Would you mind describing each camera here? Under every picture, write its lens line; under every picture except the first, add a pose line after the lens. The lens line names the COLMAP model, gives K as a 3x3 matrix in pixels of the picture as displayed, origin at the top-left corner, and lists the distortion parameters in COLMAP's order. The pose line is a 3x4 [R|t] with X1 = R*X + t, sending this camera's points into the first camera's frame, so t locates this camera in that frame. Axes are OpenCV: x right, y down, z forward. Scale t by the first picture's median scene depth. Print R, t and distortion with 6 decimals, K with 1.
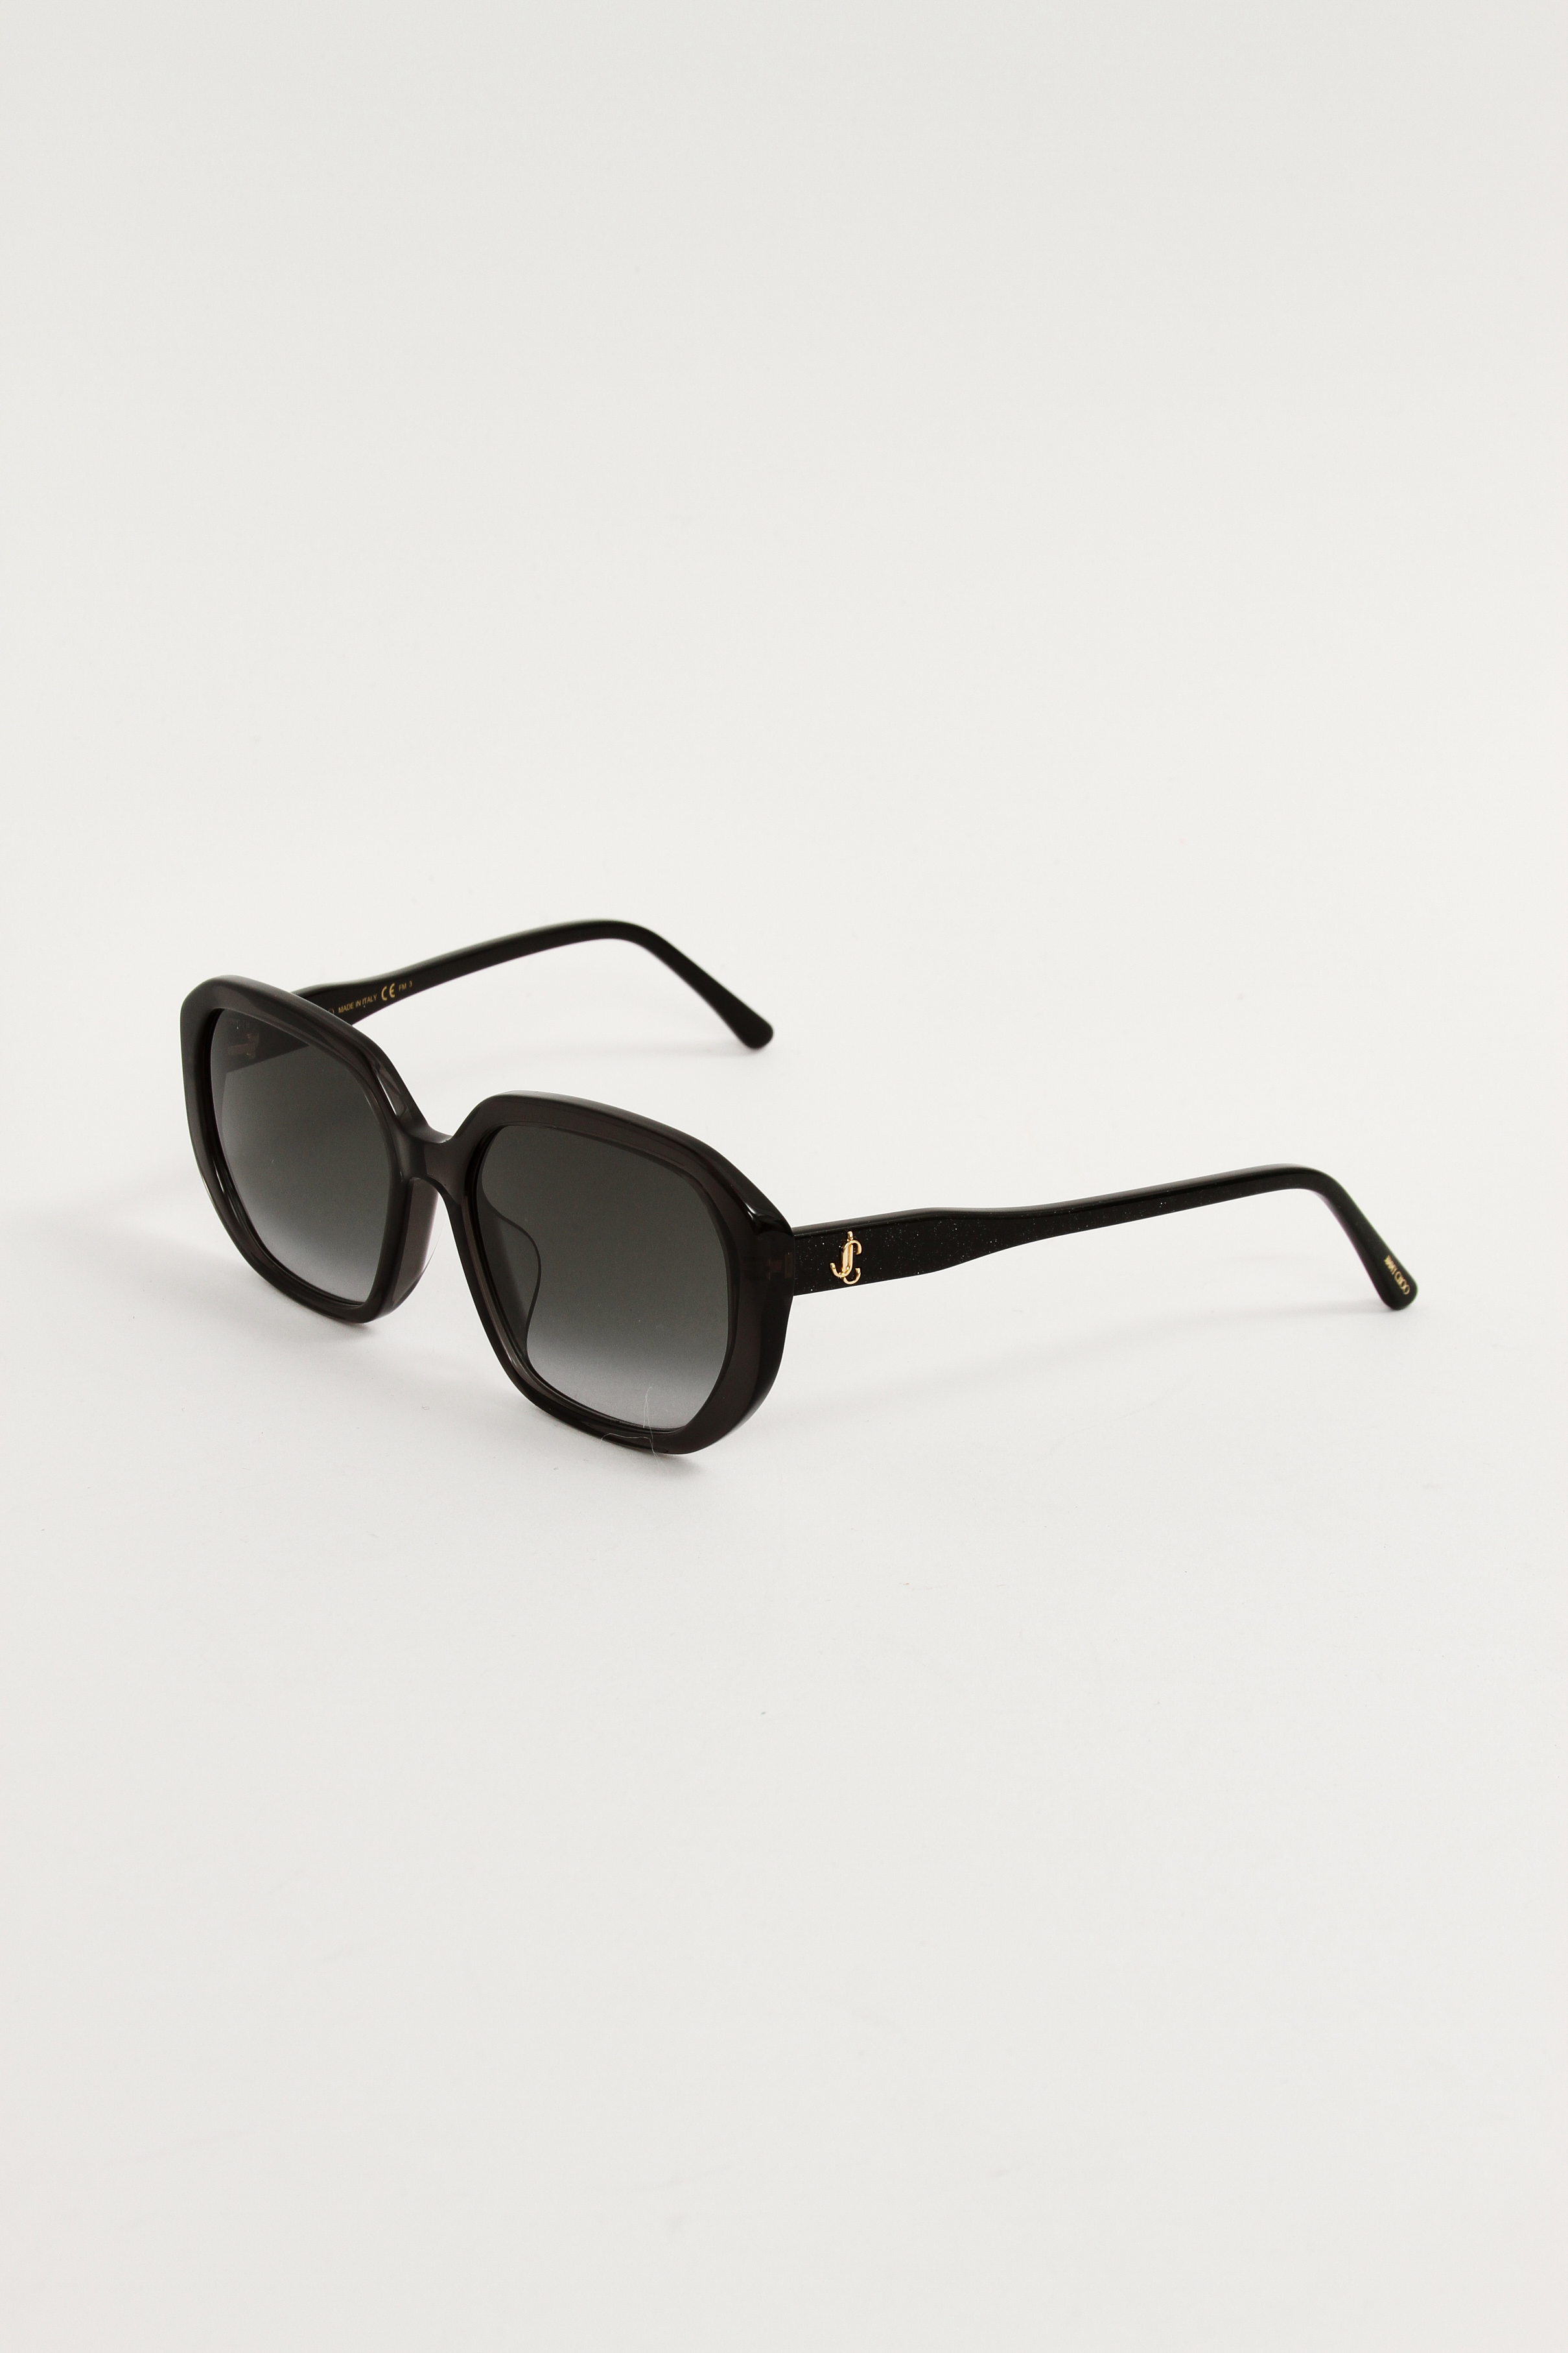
lens RADIAL K [[5190.0, 0, 784.7], [0, 5190.0, 1177.1], [0, 0, 1]] dist [-0.082269, 0.000000]
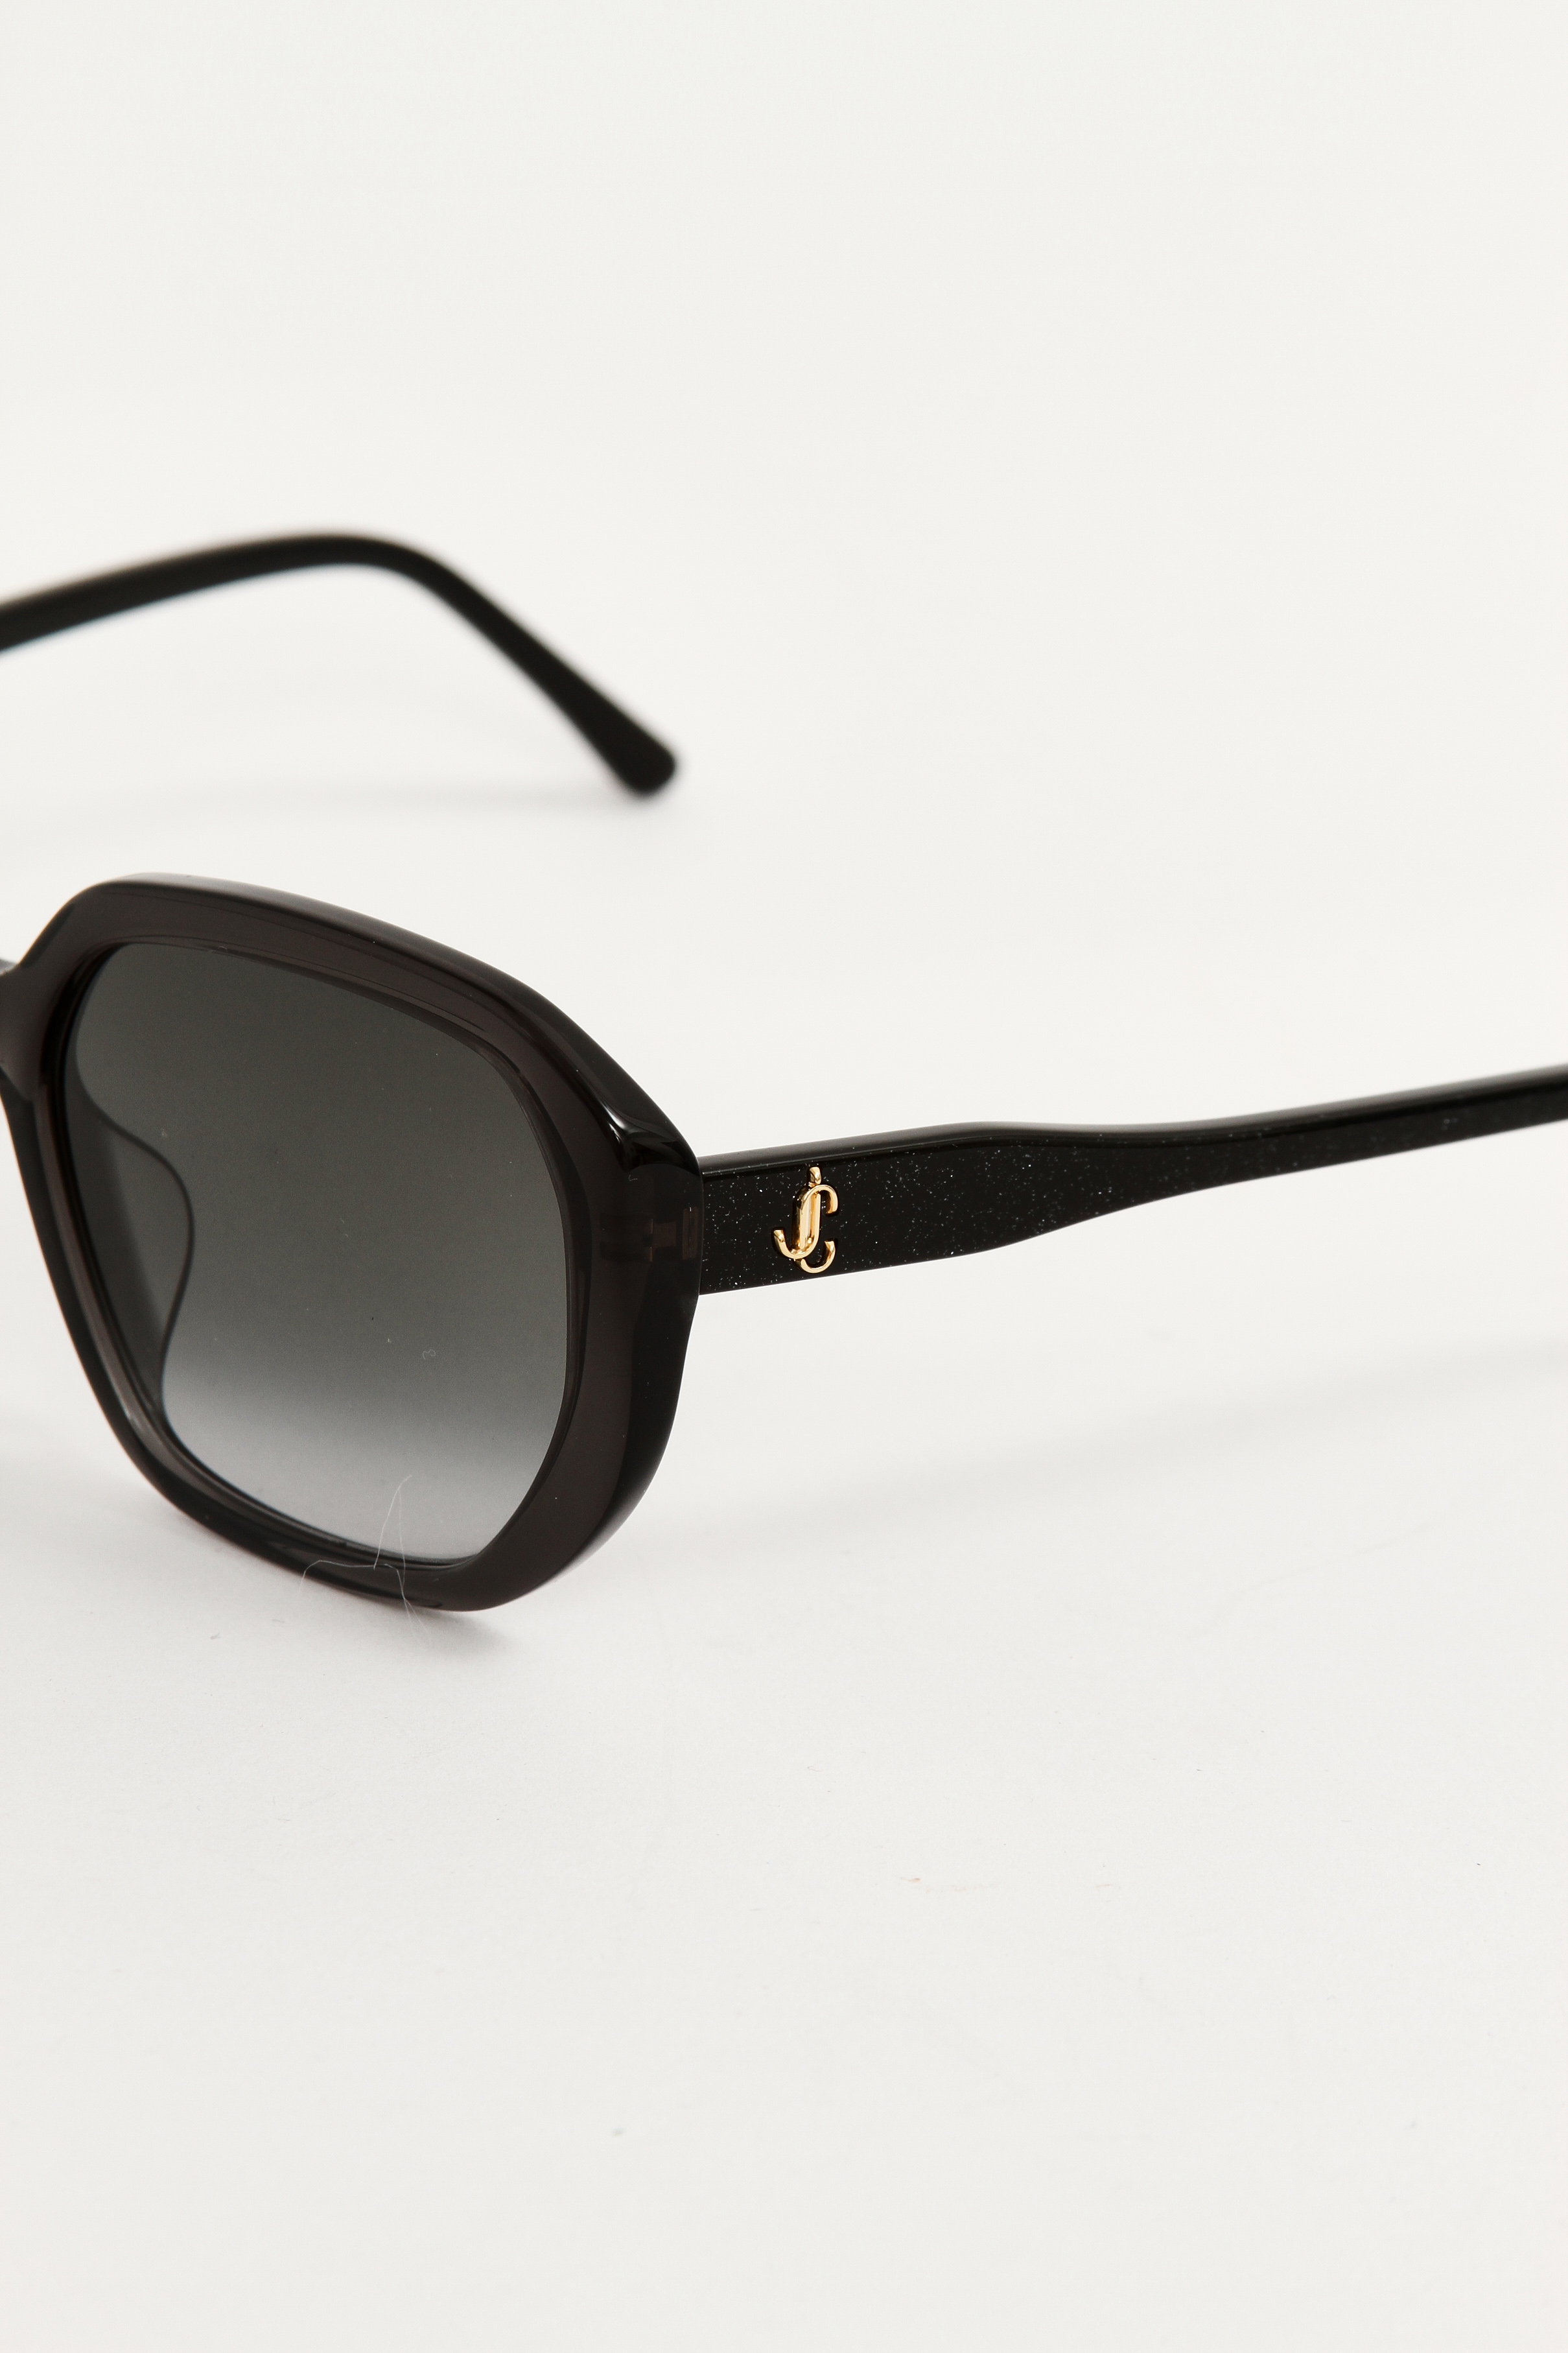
lens RADIAL K [[14025.6, 0, 783.7], [0, 14025.6, 1175.9], [0, 0, 1]] dist [-0.302763, 0.000000]
pose [[0.999749, 0.015104, -0.016518, 0.031751], [-0.015109, 0.999886, -0.000173, 0.011590], [0.016513, 0.000422, 0.999864, -0.341468]]
